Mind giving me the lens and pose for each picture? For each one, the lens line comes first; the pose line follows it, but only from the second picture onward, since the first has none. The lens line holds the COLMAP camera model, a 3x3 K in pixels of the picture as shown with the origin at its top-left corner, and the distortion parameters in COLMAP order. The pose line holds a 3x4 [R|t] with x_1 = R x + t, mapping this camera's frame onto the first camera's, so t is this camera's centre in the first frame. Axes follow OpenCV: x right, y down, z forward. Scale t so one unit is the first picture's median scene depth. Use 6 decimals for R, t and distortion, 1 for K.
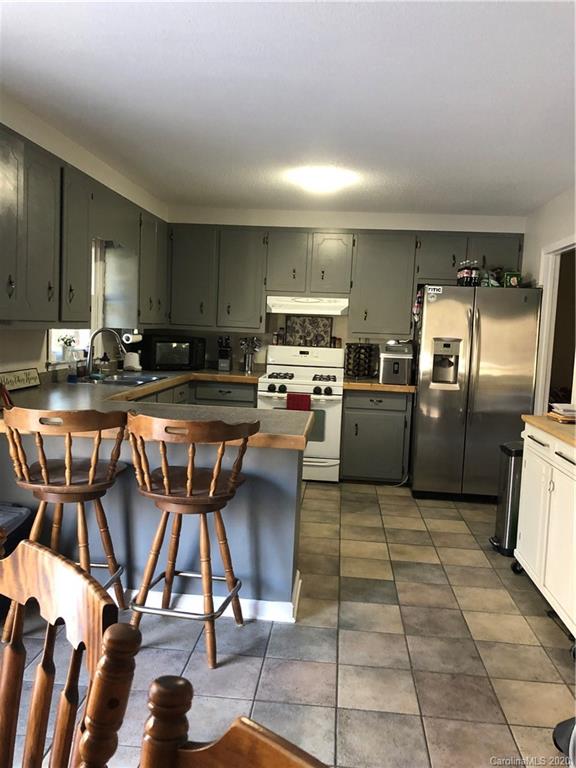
lens RADIAL K [[632.5, 0, 287.4], [0, 632.5, 383.9], [0, 0, 1]] dist [0.024521, -0.021691]
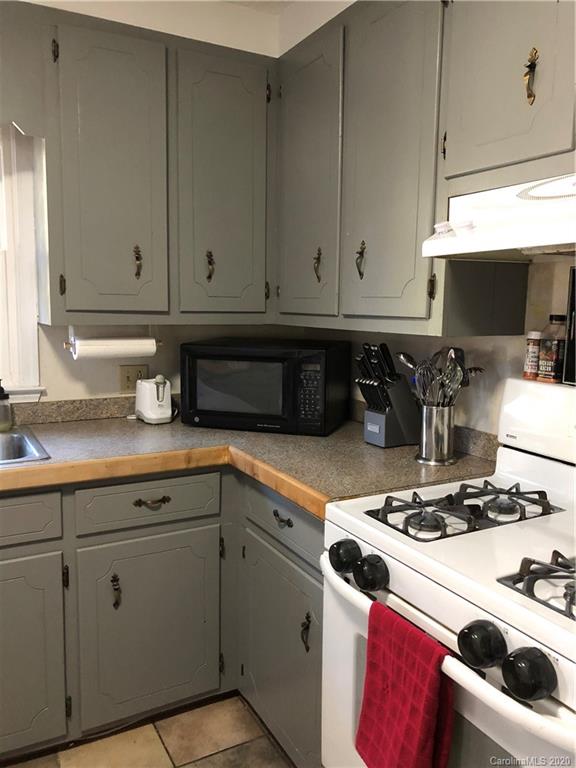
lens RADIAL K [[632.5, 0, 285.8], [0, 632.5, 383.1], [0, 0, 1]] dist [0.024521, -0.021691]
pose [[0.558264, 0.070001, -0.826705, 0.155312], [-0.066253, 0.997013, 0.039681, -0.065888], [0.827014, 0.032619, 0.561235, 0.785695]]
